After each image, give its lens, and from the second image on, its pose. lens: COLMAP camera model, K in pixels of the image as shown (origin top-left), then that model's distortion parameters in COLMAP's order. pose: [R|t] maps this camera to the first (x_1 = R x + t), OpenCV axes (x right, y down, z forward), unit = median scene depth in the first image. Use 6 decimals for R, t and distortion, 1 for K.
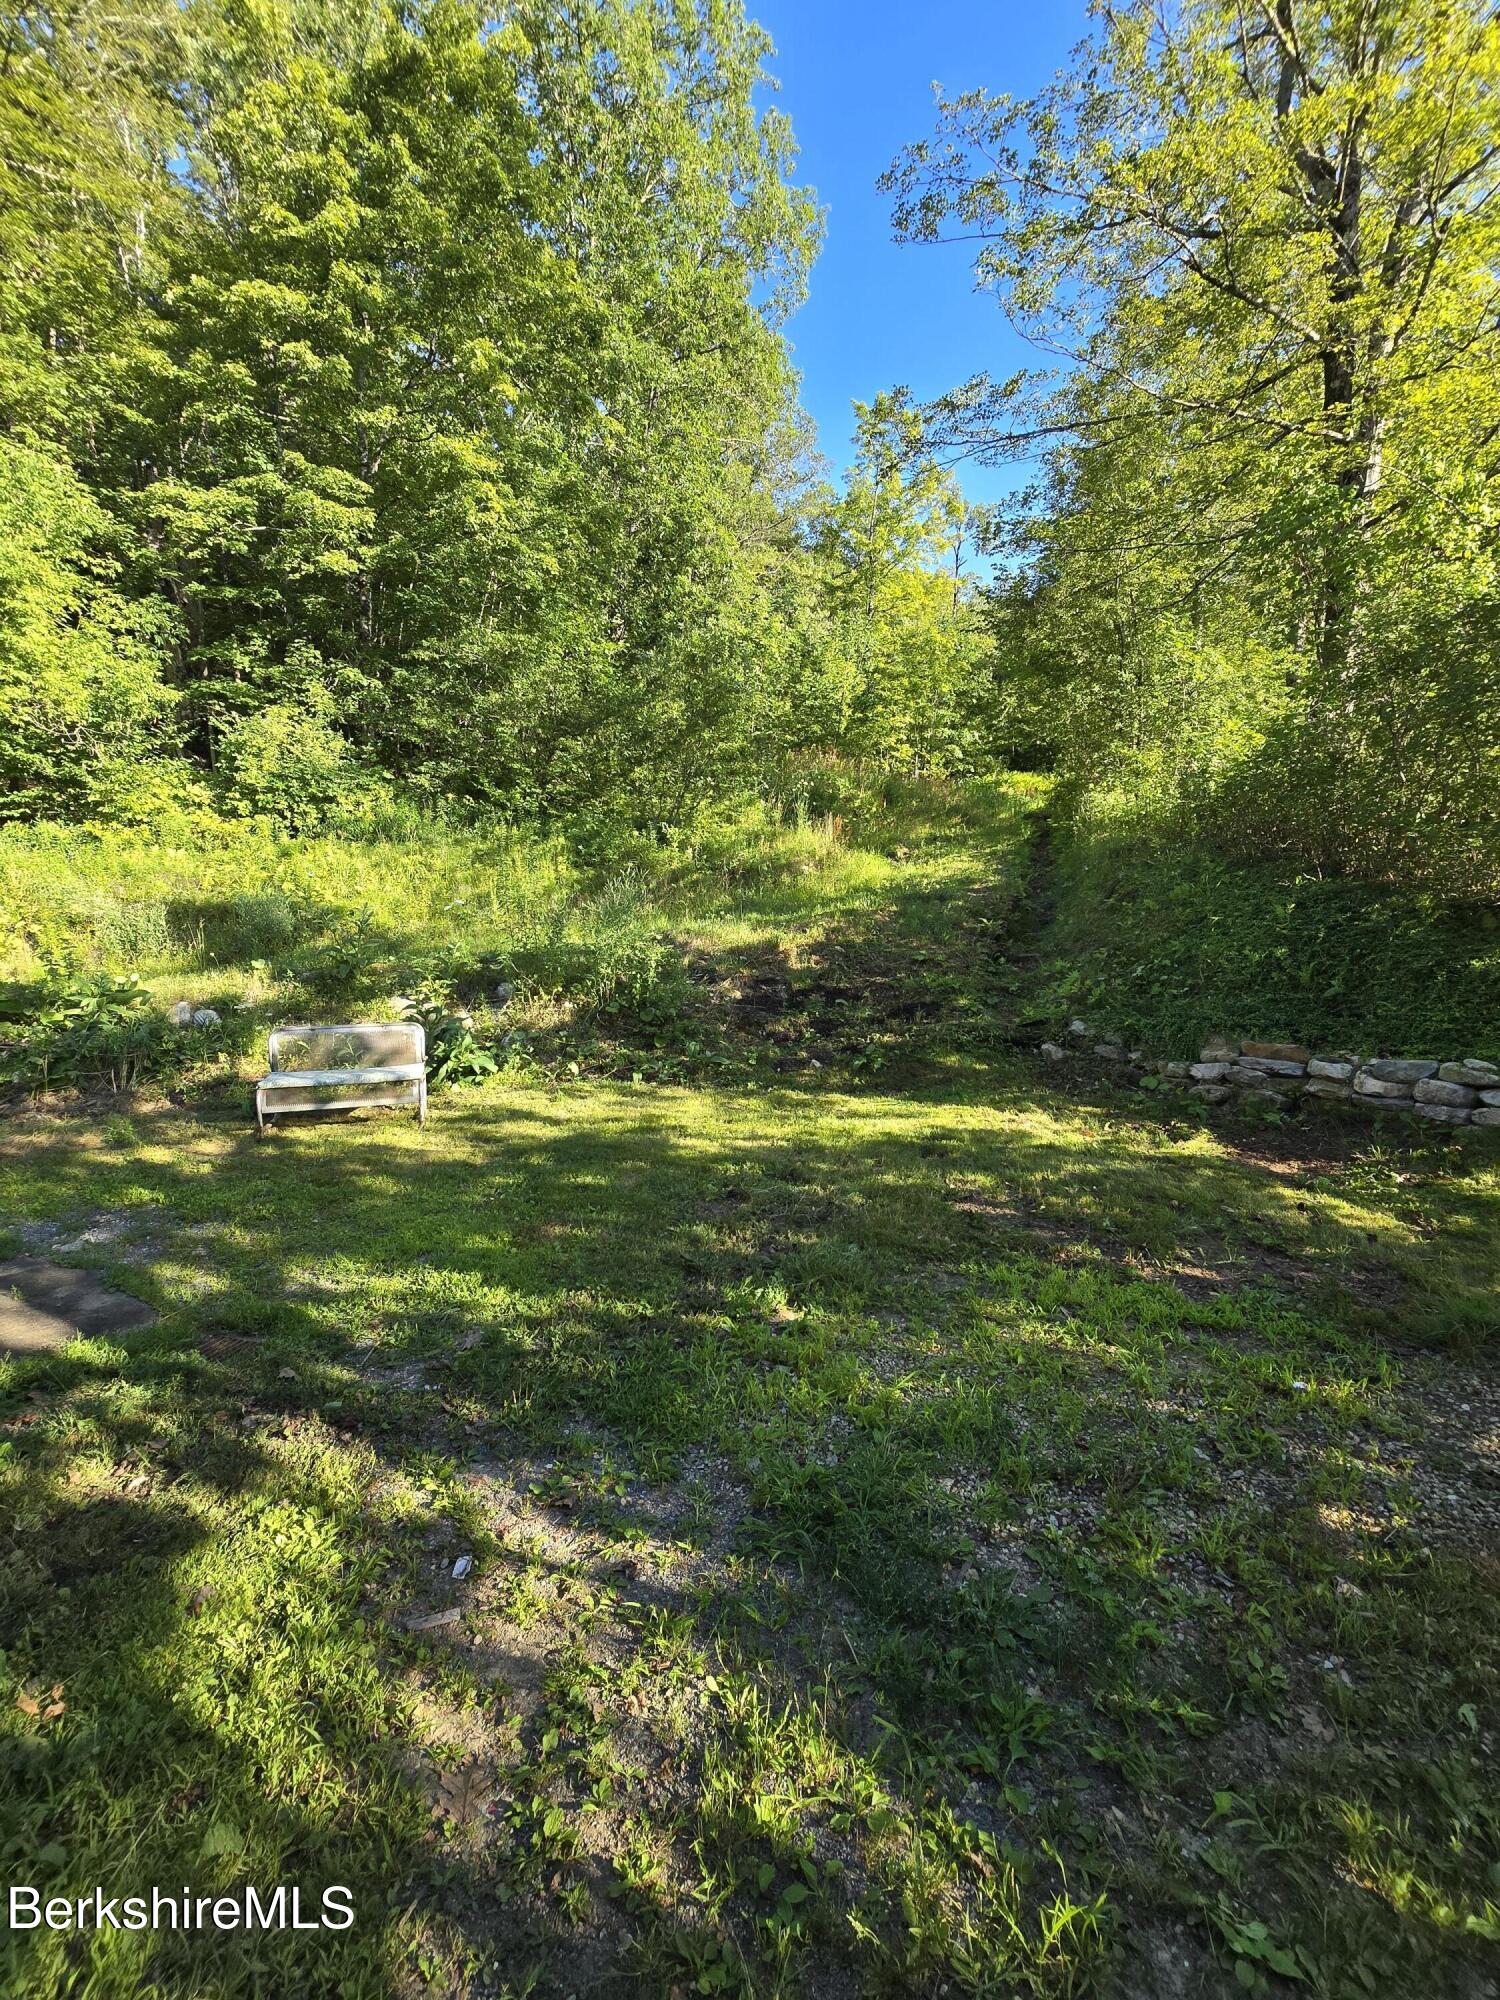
lens RADIAL K [[819.4, 0, 750.8], [0, 819.4, 1006.6], [0, 0, 1]] dist [-0.011230, 0.000178]
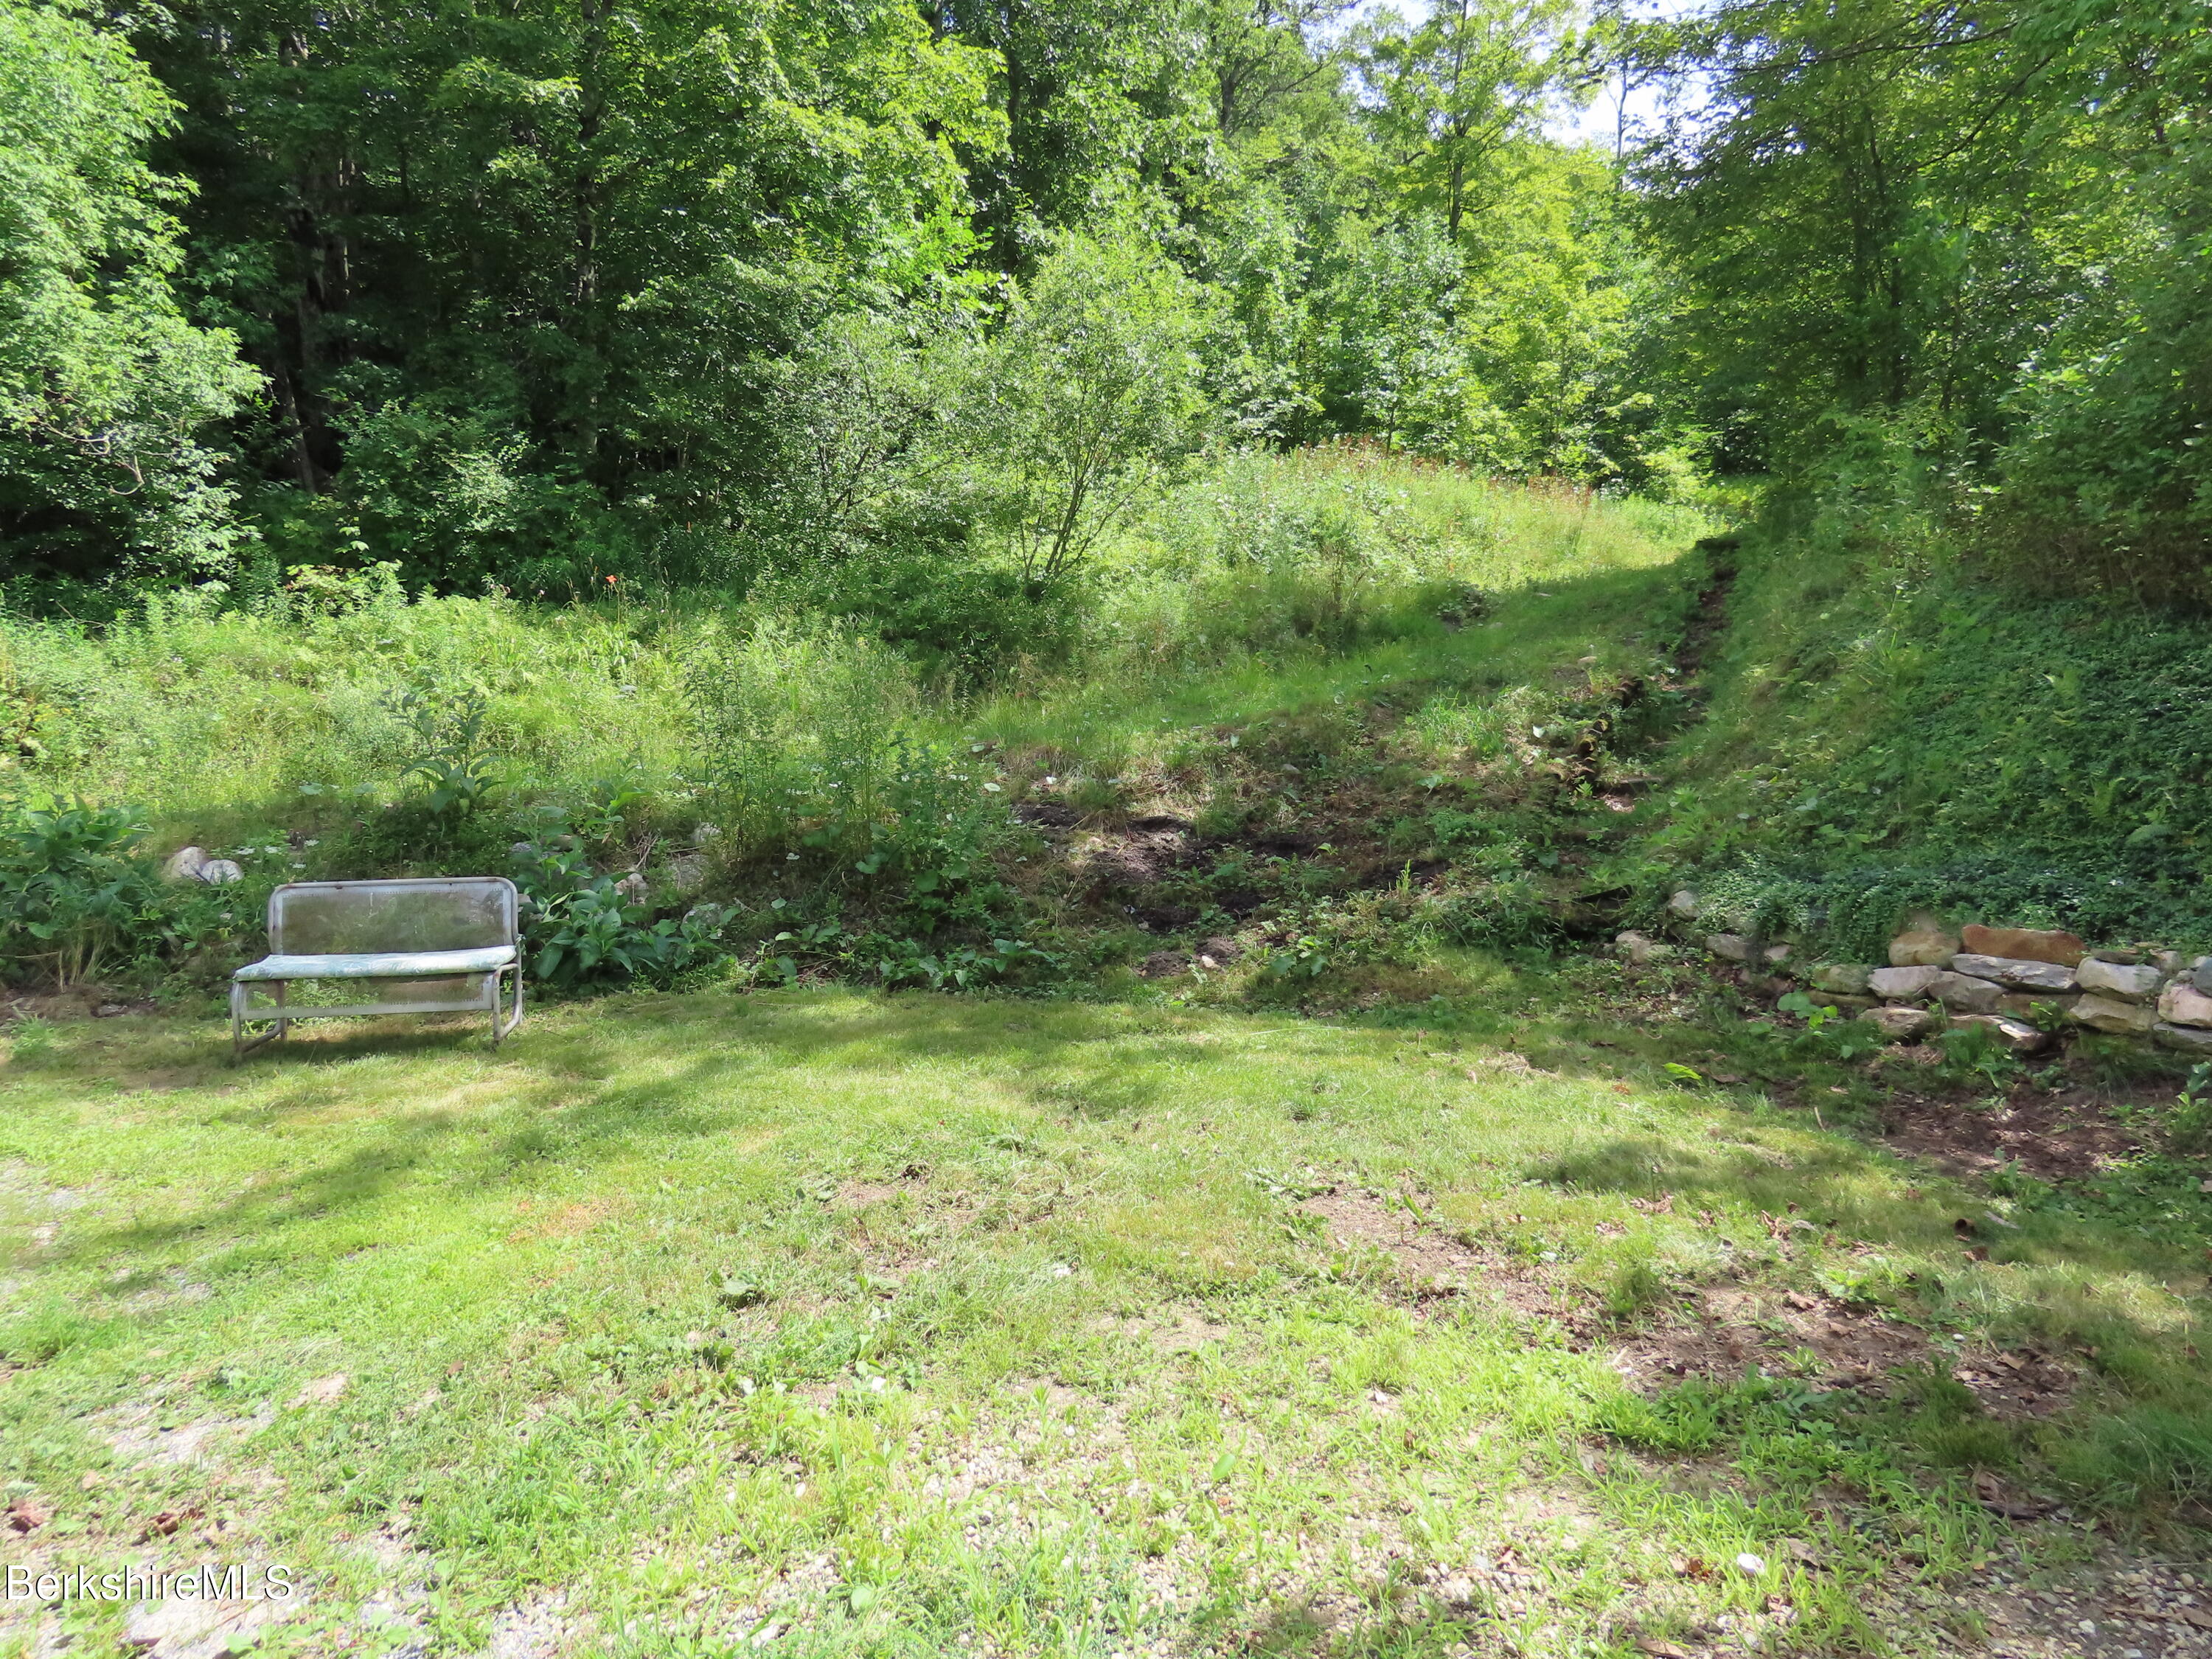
lens RADIAL K [[1393.7, 0, 1106.0], [0, 1393.7, 824.1], [0, 0, 1]] dist [-0.019637, 0.007865]
pose [[0.992462, 0.002945, -0.122515, 0.152927], [-0.008681, 0.998889, -0.046311, 0.022453], [0.122243, 0.047025, 0.991386, 0.035059]]
